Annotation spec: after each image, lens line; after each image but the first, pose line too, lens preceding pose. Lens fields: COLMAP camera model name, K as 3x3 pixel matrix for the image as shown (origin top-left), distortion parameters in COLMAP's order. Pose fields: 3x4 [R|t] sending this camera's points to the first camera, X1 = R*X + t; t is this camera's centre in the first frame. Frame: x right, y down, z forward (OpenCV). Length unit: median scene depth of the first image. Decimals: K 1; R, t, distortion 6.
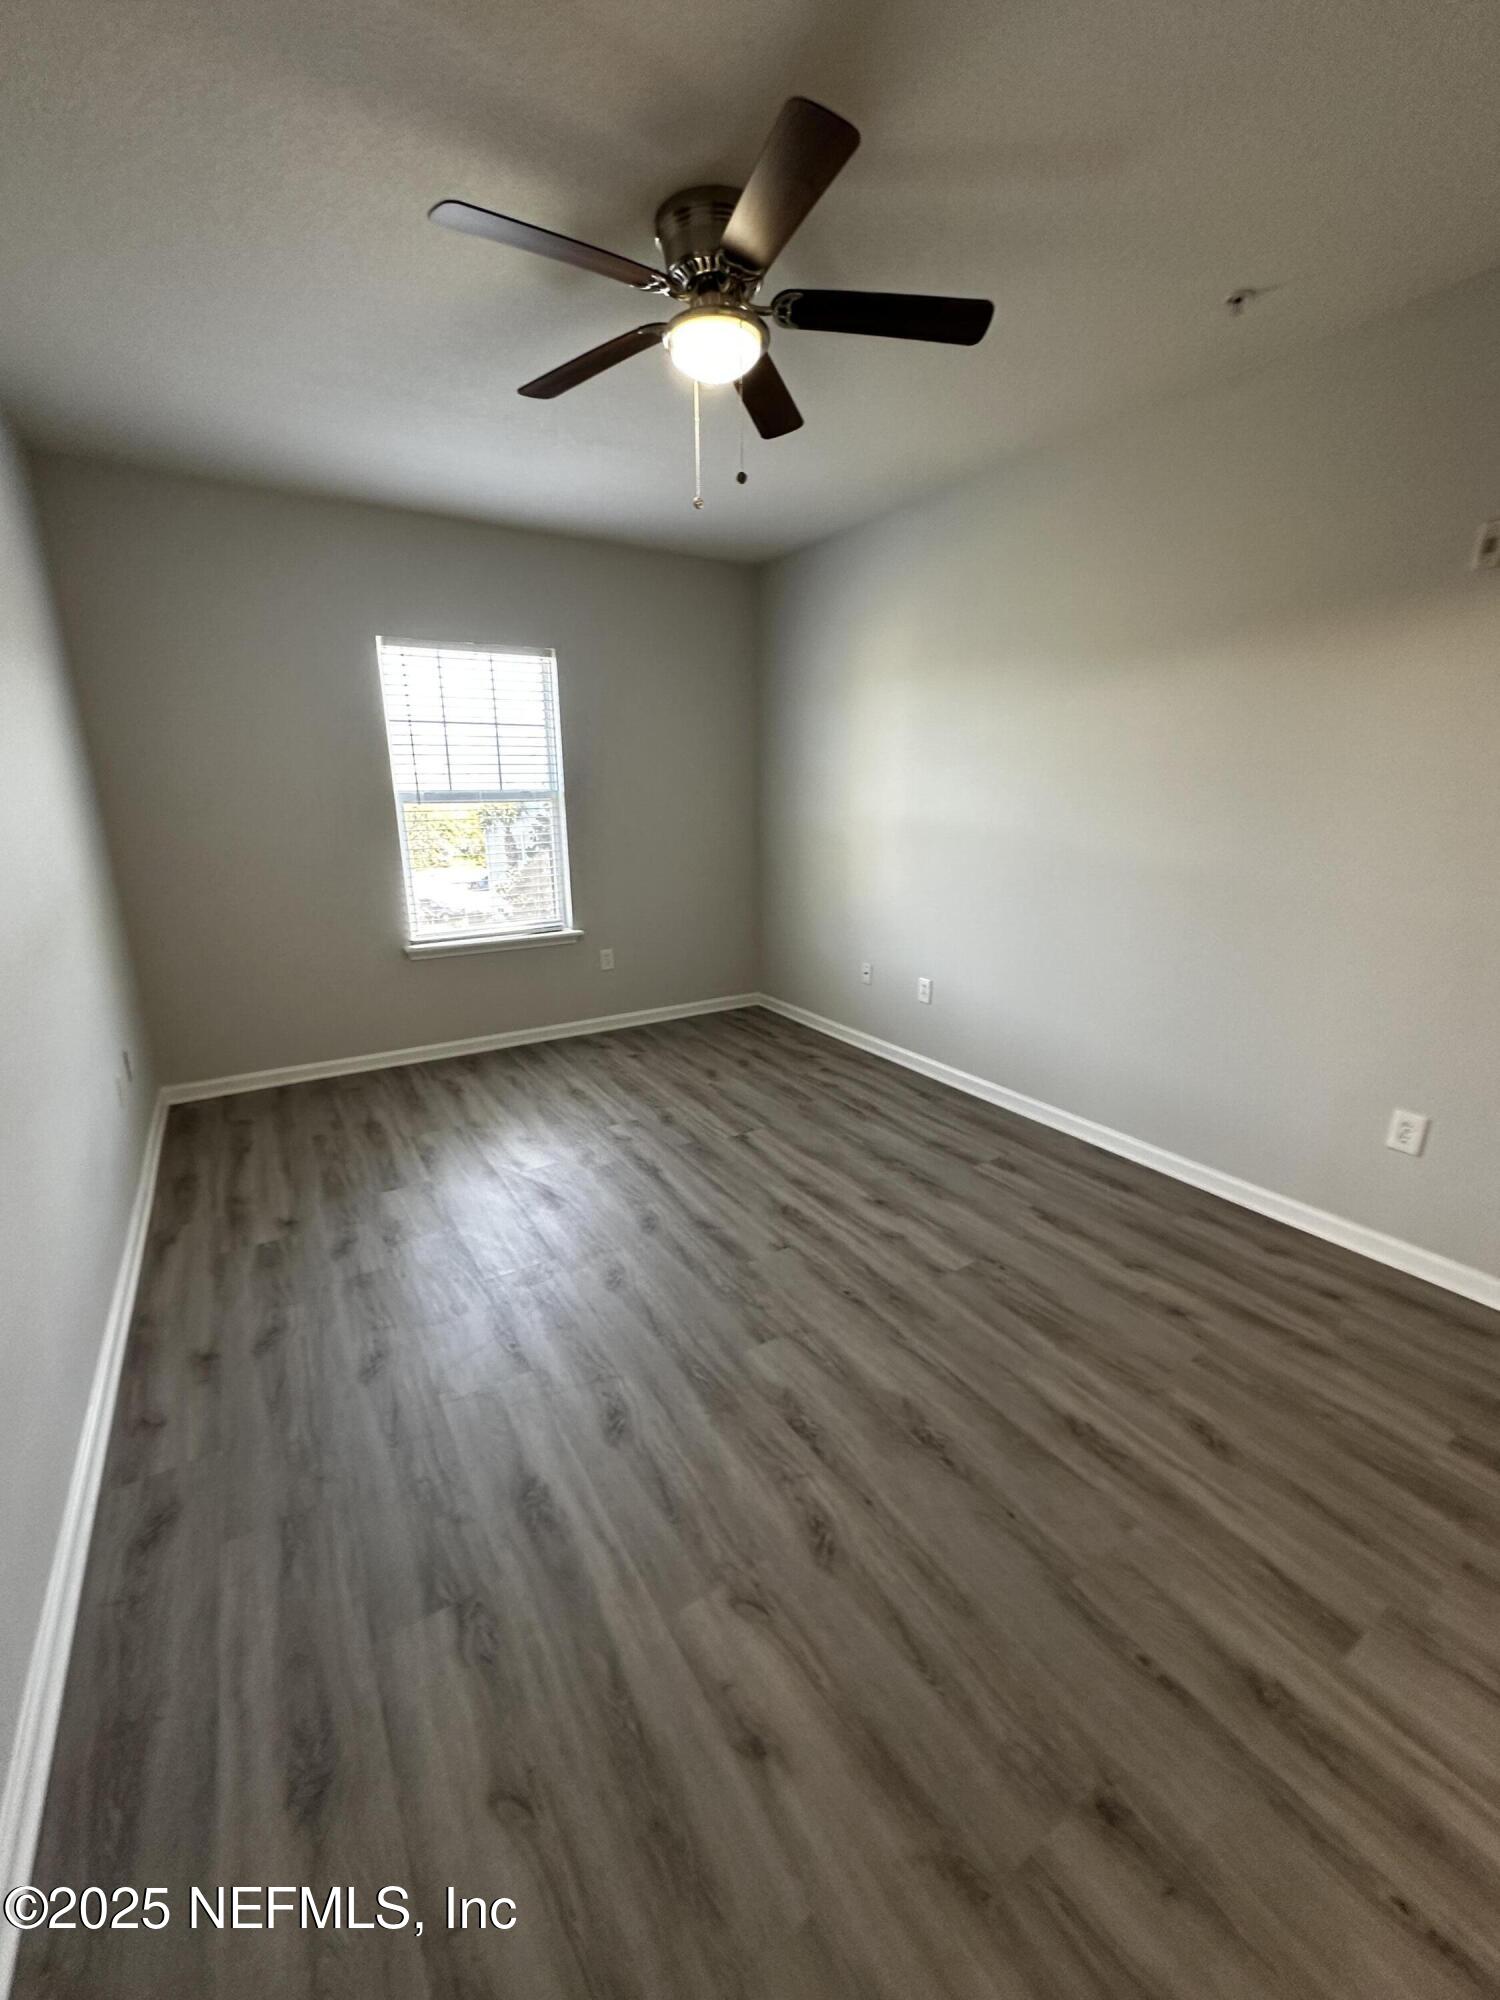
lens RADIAL K [[788.4, 0, 740.7], [0, 788.4, 1006.8], [0, 0, 1]] dist [-0.002115, 0.000083]
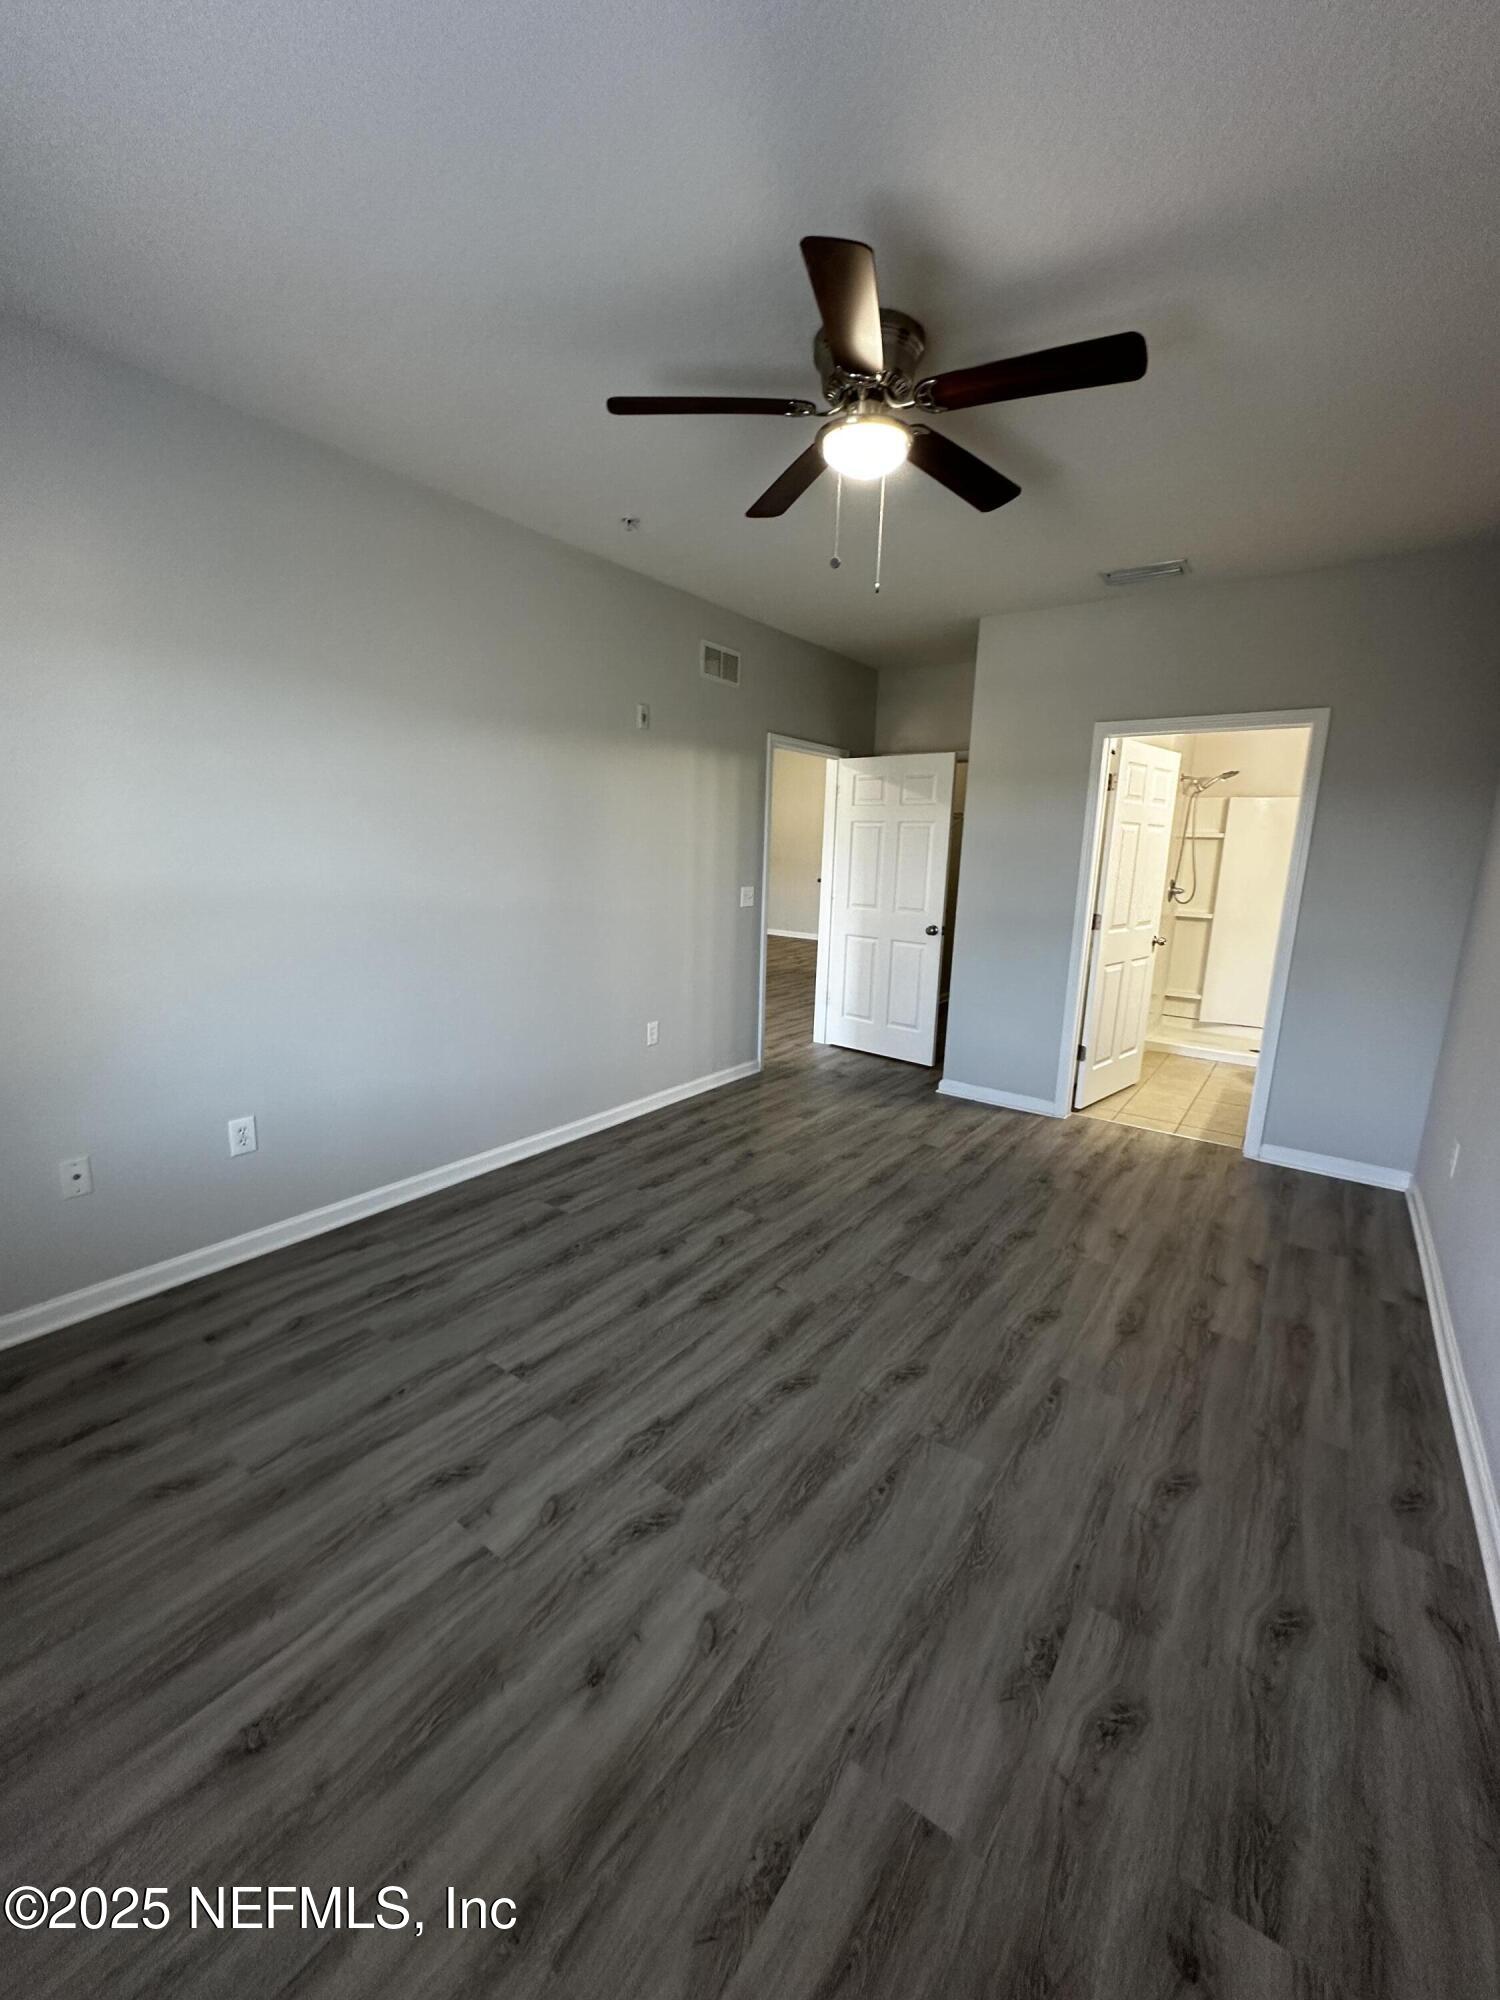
lens RADIAL K [[822.4, 0, 745.2], [0, 822.4, 996.2], [0, 0, 1]] dist [-0.000545, 0.000380]
pose [[-0.383276, -0.177761, 0.906367, -0.743329], [0.222384, 0.934677, 0.277352, -0.317754], [-0.896462, 0.307864, -0.318708, 1.133811]]
